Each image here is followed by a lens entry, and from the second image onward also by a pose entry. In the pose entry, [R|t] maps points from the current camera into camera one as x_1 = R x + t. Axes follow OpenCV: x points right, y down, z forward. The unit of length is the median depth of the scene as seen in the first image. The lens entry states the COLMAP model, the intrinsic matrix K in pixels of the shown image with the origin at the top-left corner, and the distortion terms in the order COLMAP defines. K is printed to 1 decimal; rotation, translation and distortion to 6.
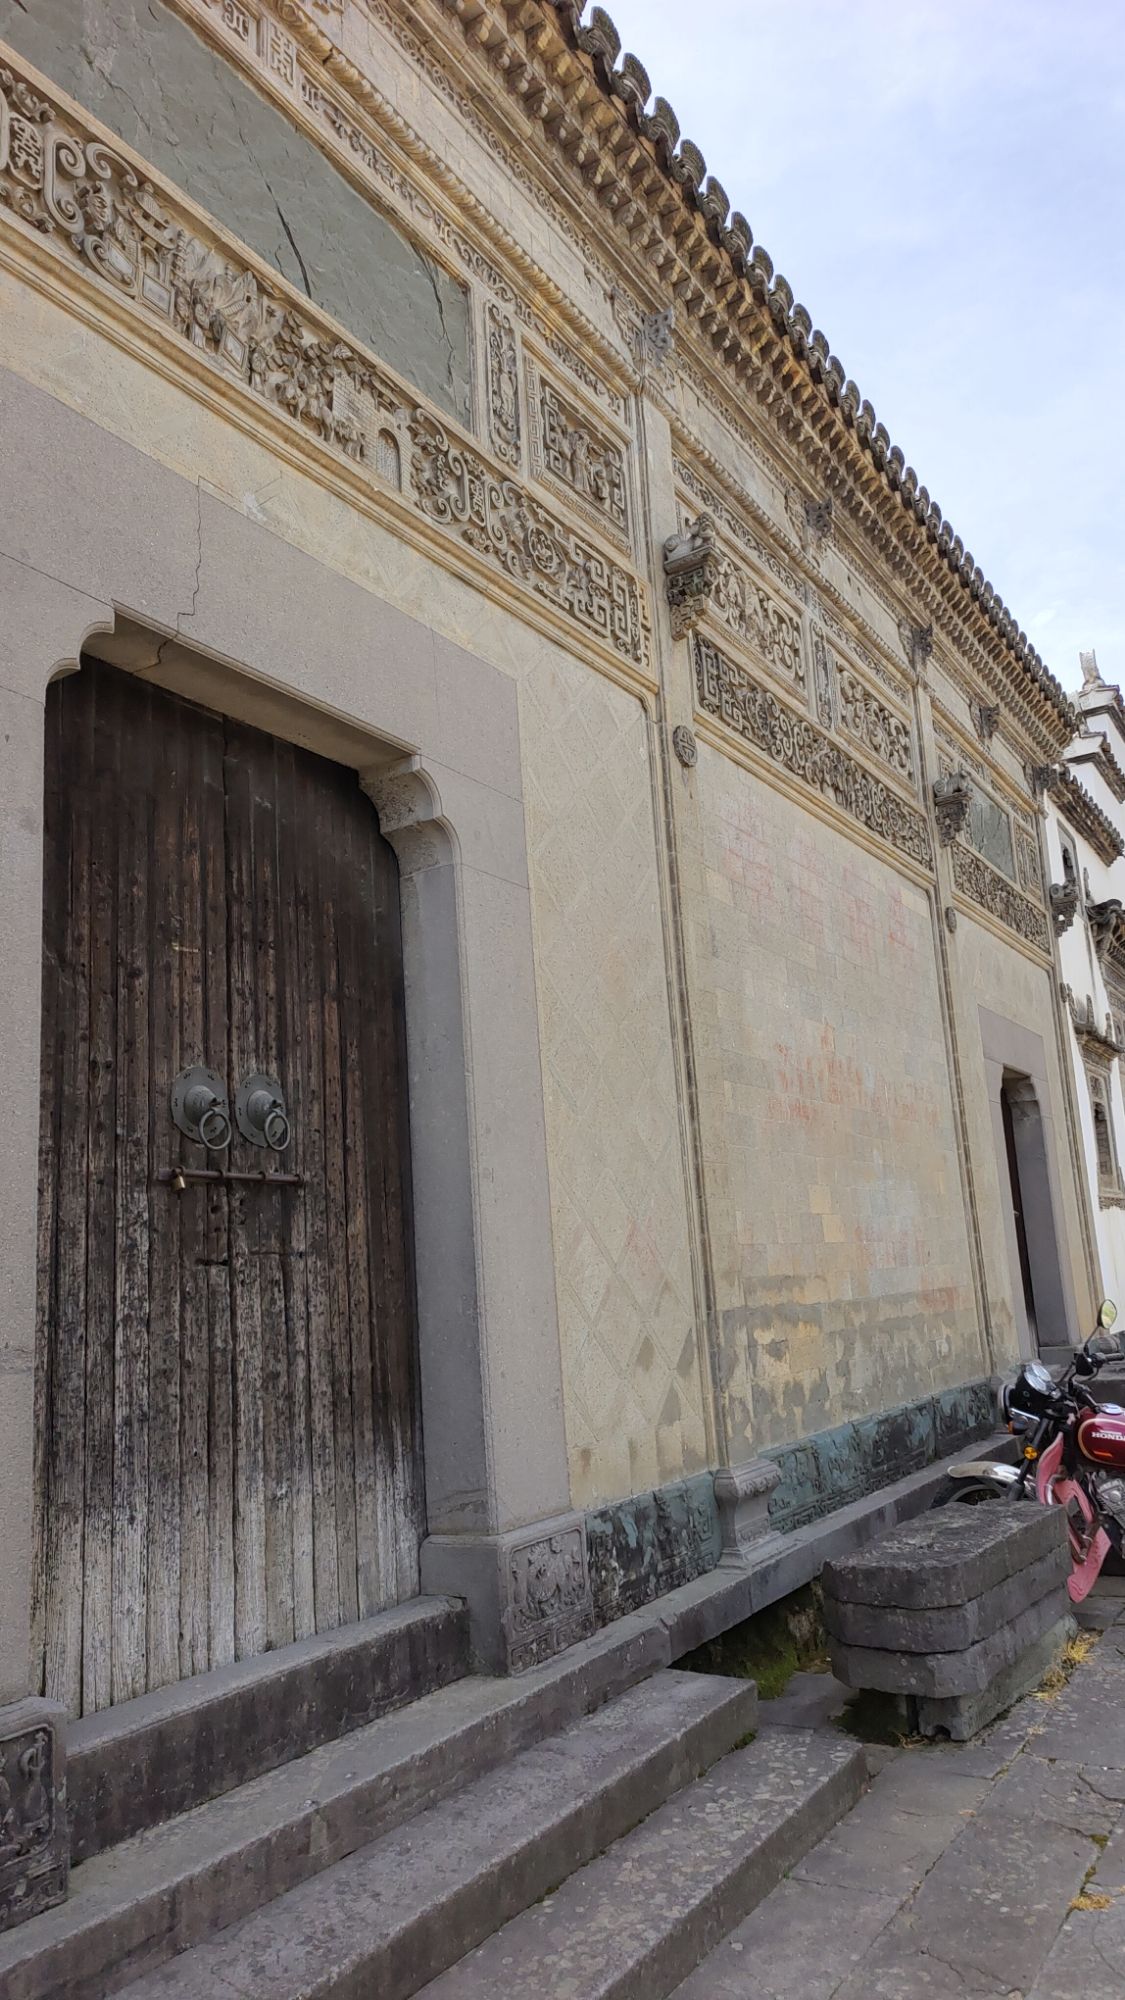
lens RADIAL K [[1326.0, 0, 569.9], [0, 1326.0, 997.1], [0, 0, 1]] dist [0.006029, 0.001294]
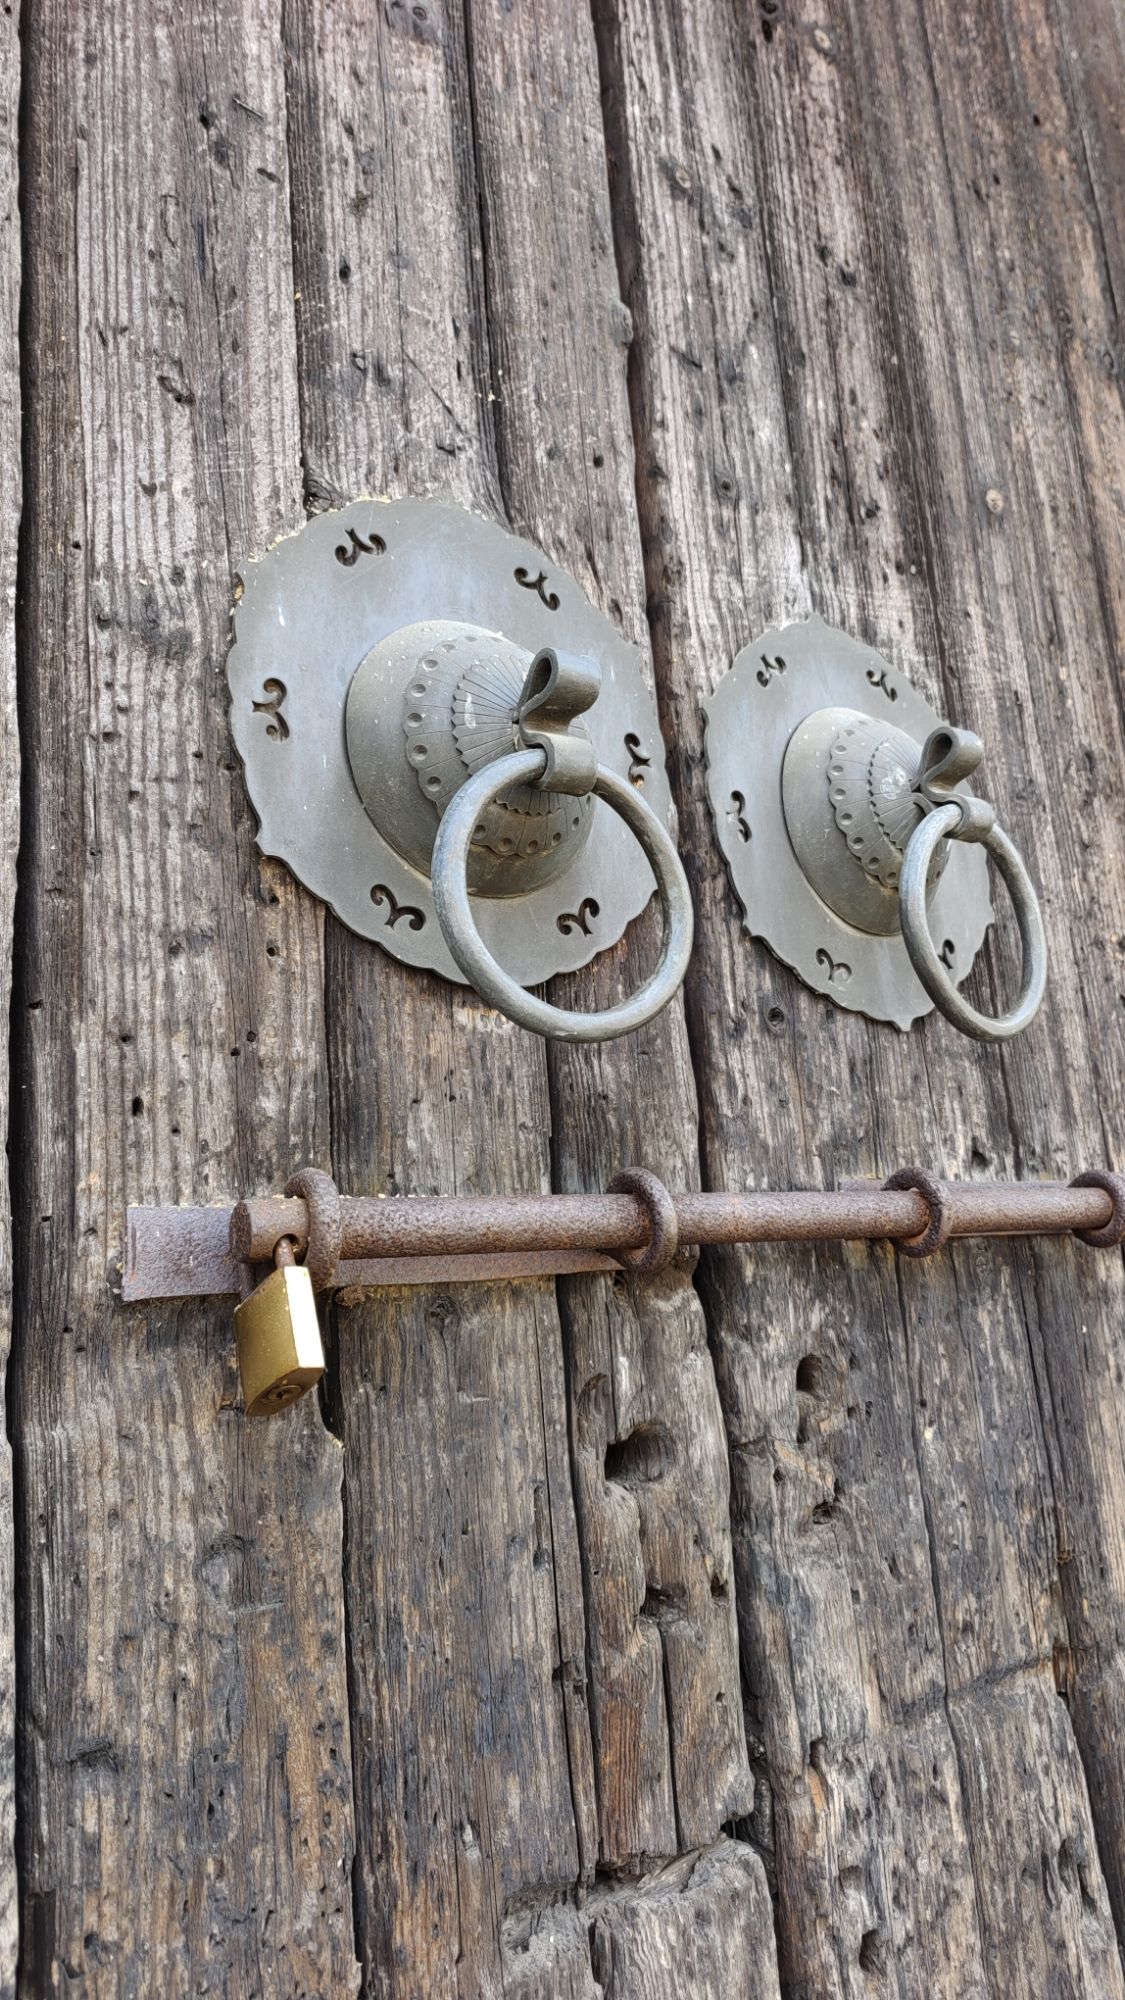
lens RADIAL K [[1326.0, 0, 562.9], [0, 1326.0, 998.5], [0, 0, 1]] dist [0.006029, 0.001294]
pose [[0.925859, -0.082302, -0.368797, -0.210350], [0.095497, 0.995273, 0.017637, 0.103903], [0.365602, -0.051548, 0.929343, 0.838321]]
